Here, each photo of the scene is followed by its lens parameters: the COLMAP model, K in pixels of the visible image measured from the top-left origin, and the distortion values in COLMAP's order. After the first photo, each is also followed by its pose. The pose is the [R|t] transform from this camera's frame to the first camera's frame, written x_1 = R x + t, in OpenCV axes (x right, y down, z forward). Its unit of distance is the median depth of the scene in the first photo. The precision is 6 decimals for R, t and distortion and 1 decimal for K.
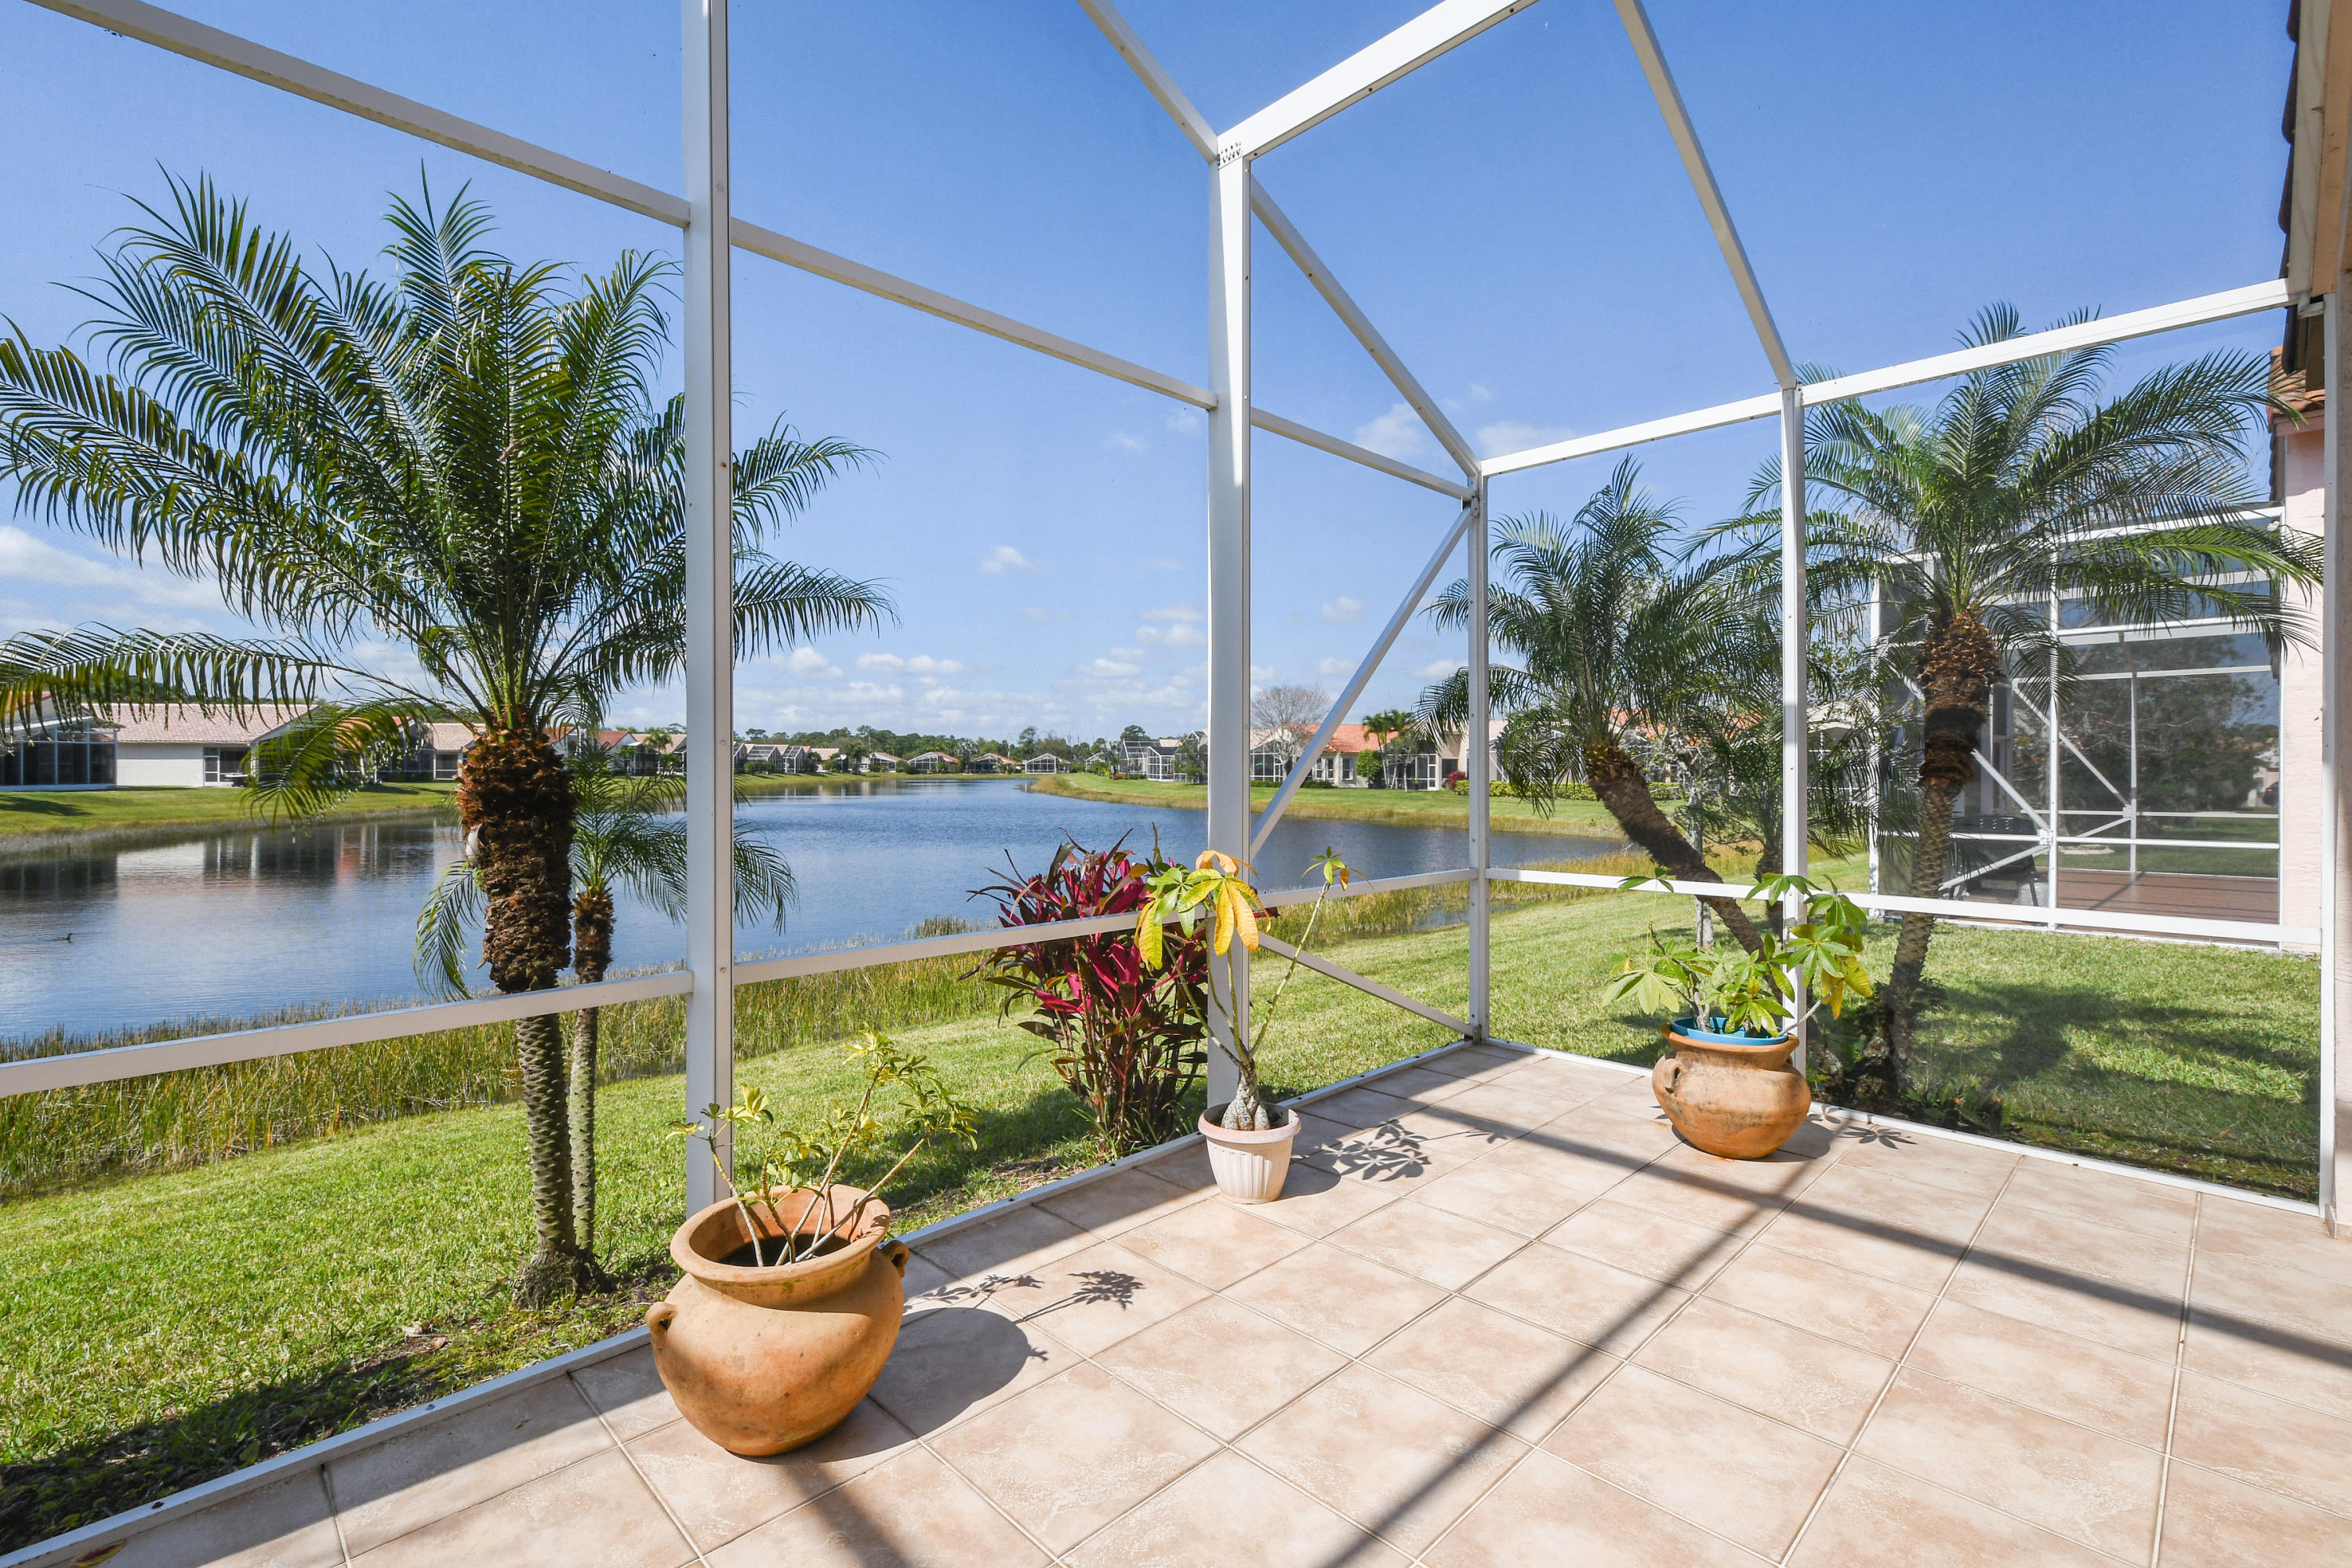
lens RADIAL K [[1049.6, 0, 1163.5], [0, 1049.6, 772.0], [0, 0, 1]] dist [0.007139, -0.001866]
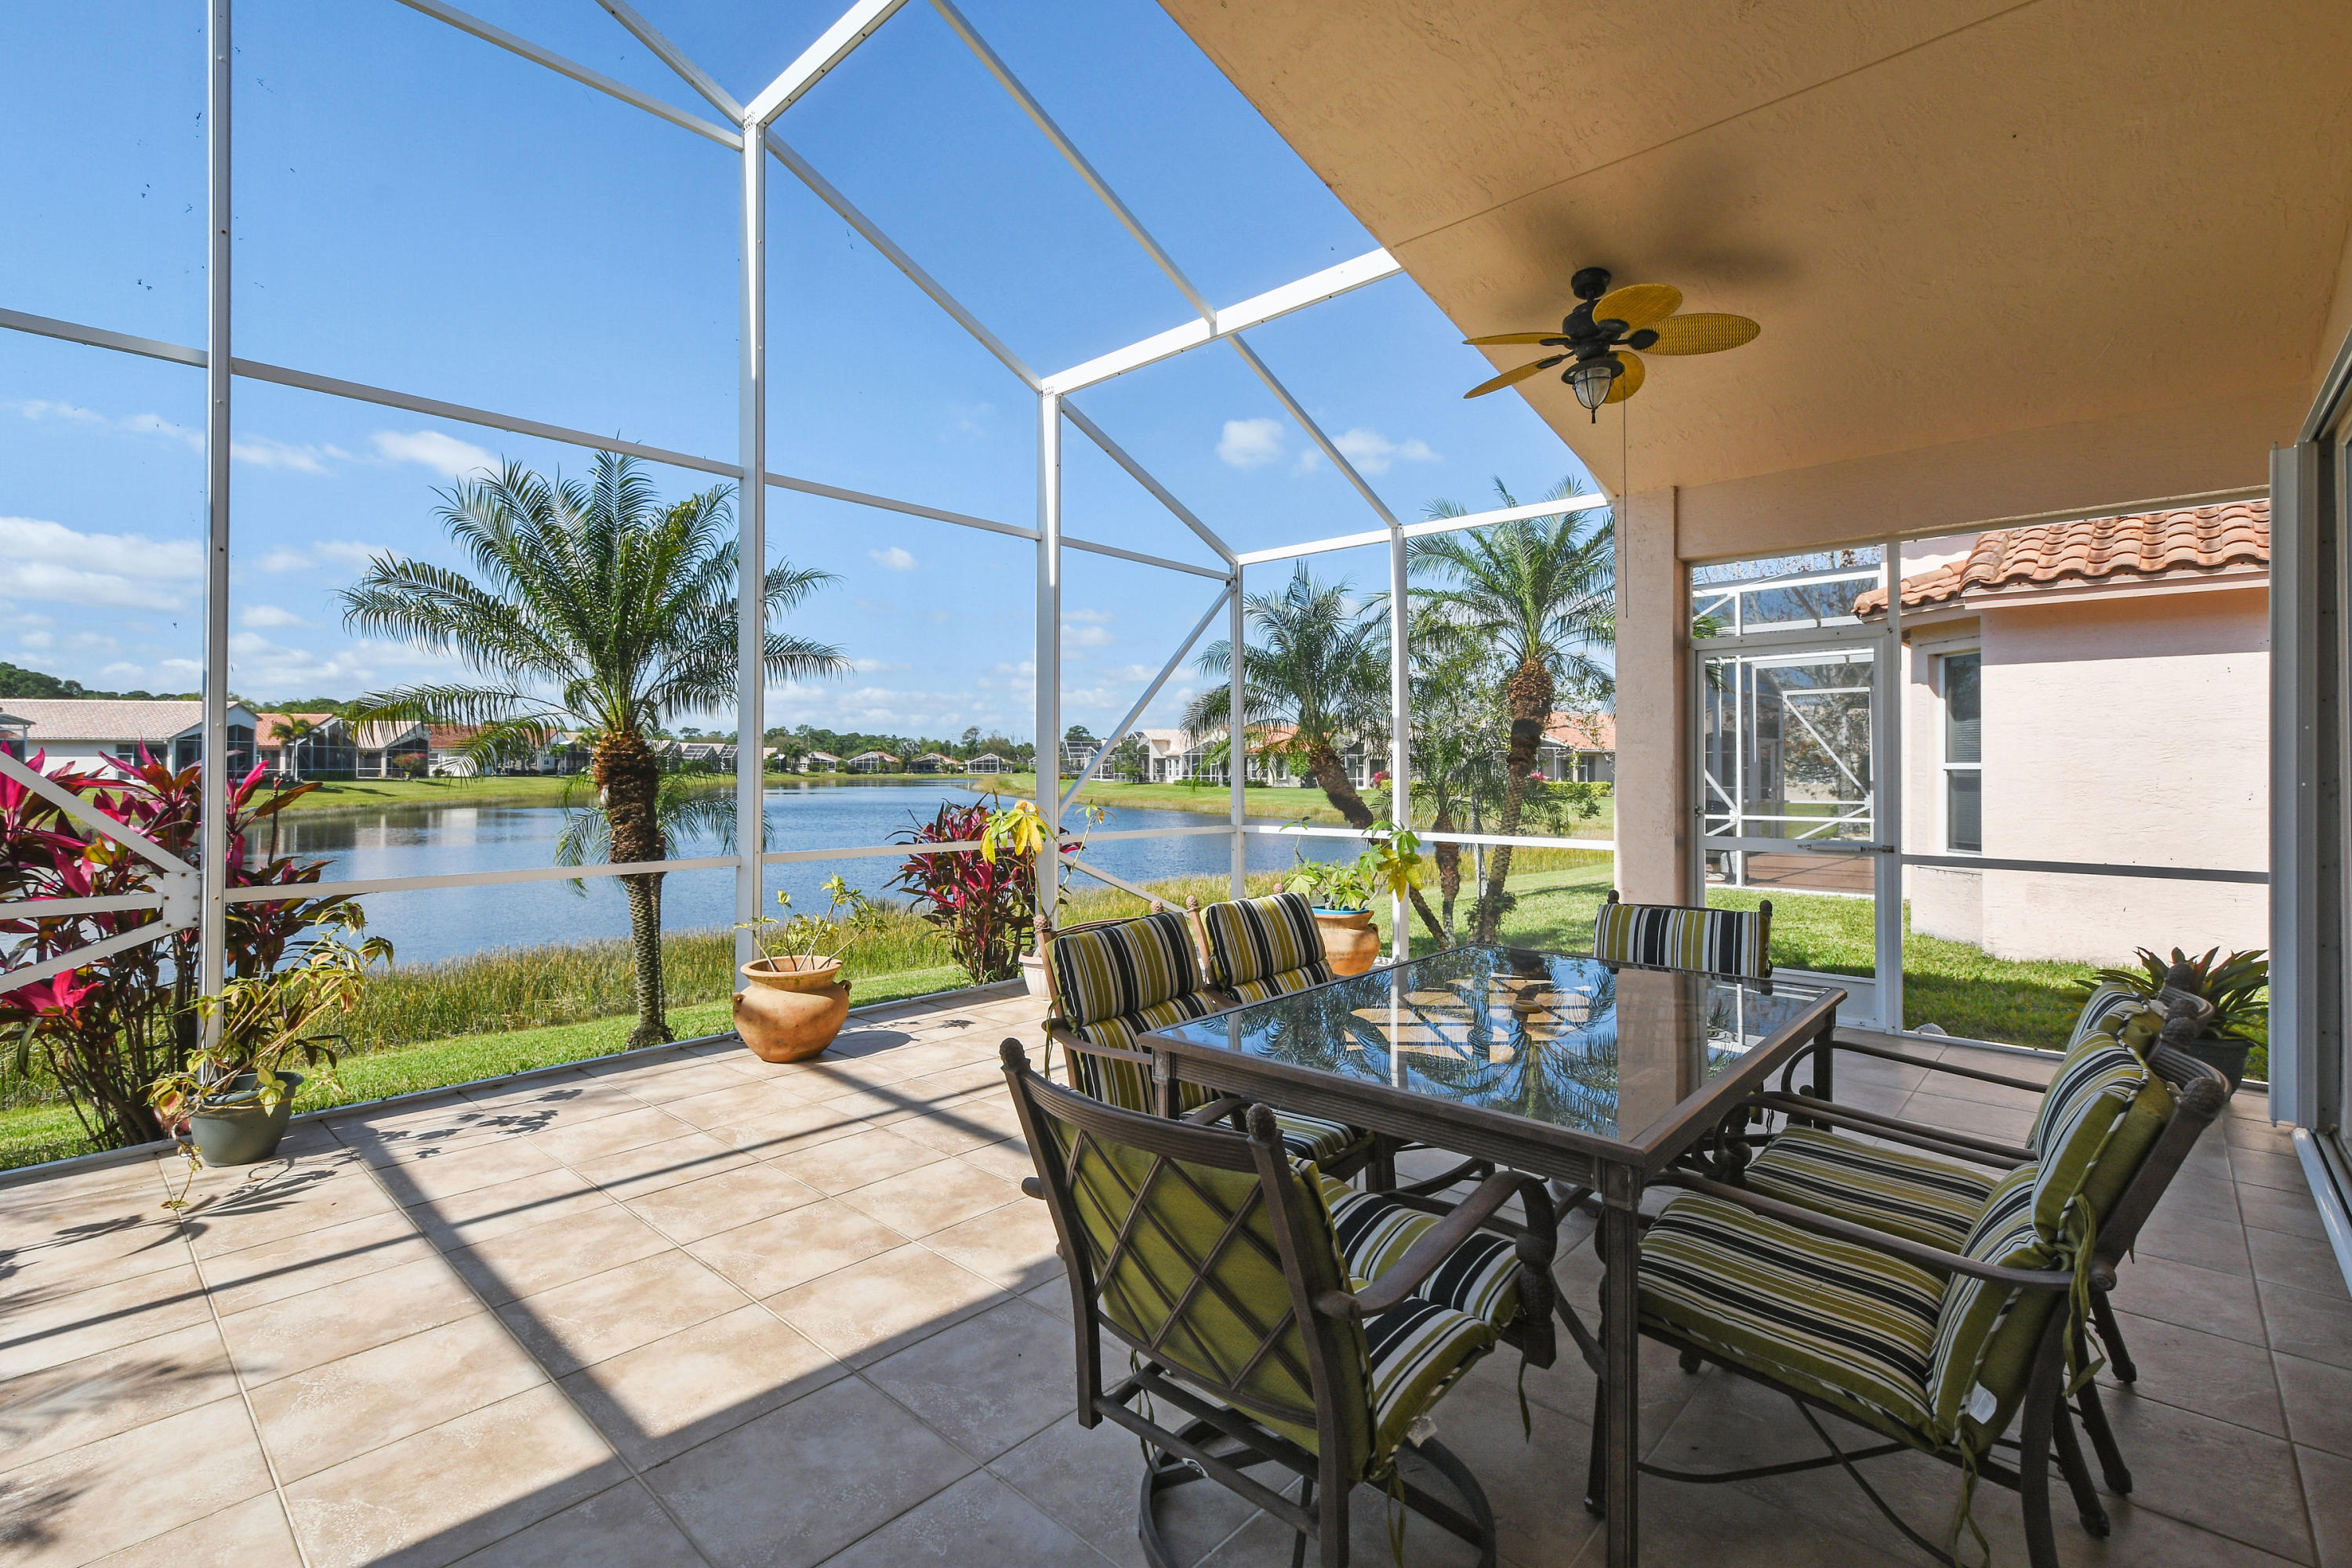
lens RADIAL K [[1049.6, 0, 1163.6], [0, 1049.6, 753.4], [0, 0, 1]] dist [0.007139, -0.001866]
pose [[0.998585, 0.002774, 0.053113, 0.008125], [-0.001808, 0.999832, -0.018227, 0.001165], [-0.053155, 0.018105, 0.998422, -0.034612]]
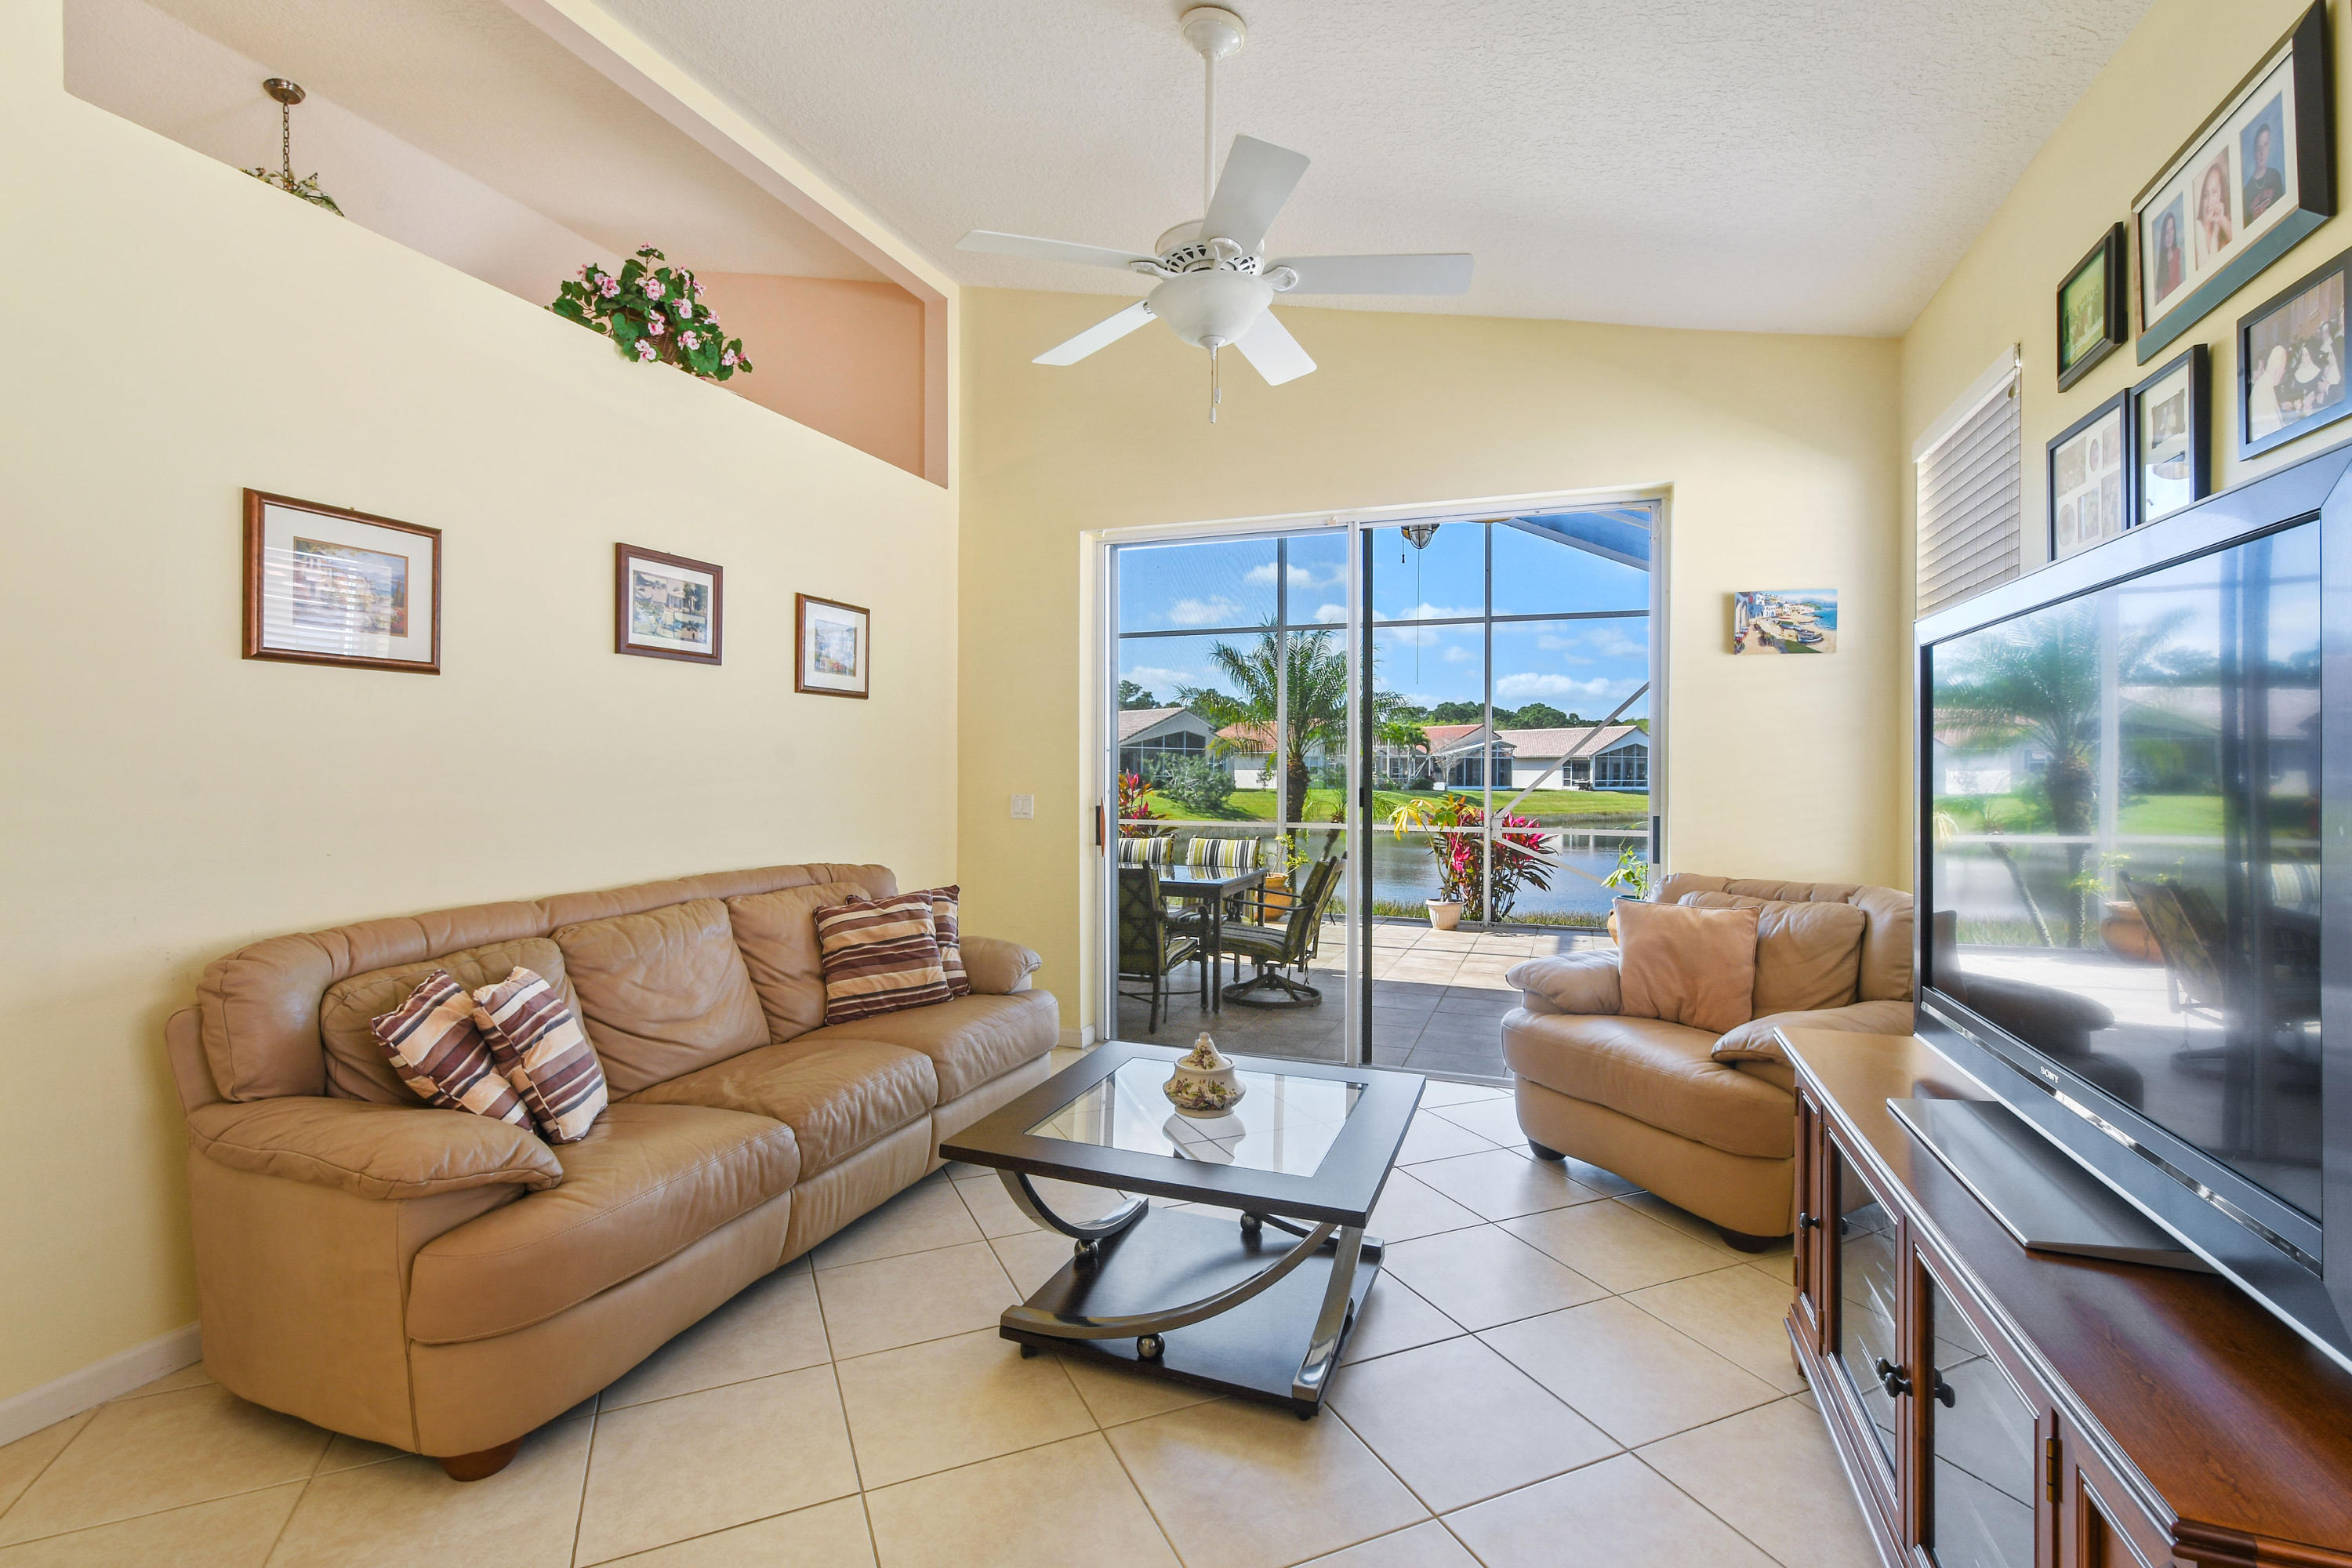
lens RADIAL K [[1049.6, 0, 1179.0], [0, 1049.6, 765.8], [0, 0, 1]] dist [0.007139, -0.001866]
pose [[0.438359, -0.003146, -0.898794, 0.095929], [-0.010737, 0.999904, -0.008737, 0.000518], [0.898736, 0.013481, 0.438283, -0.031364]]
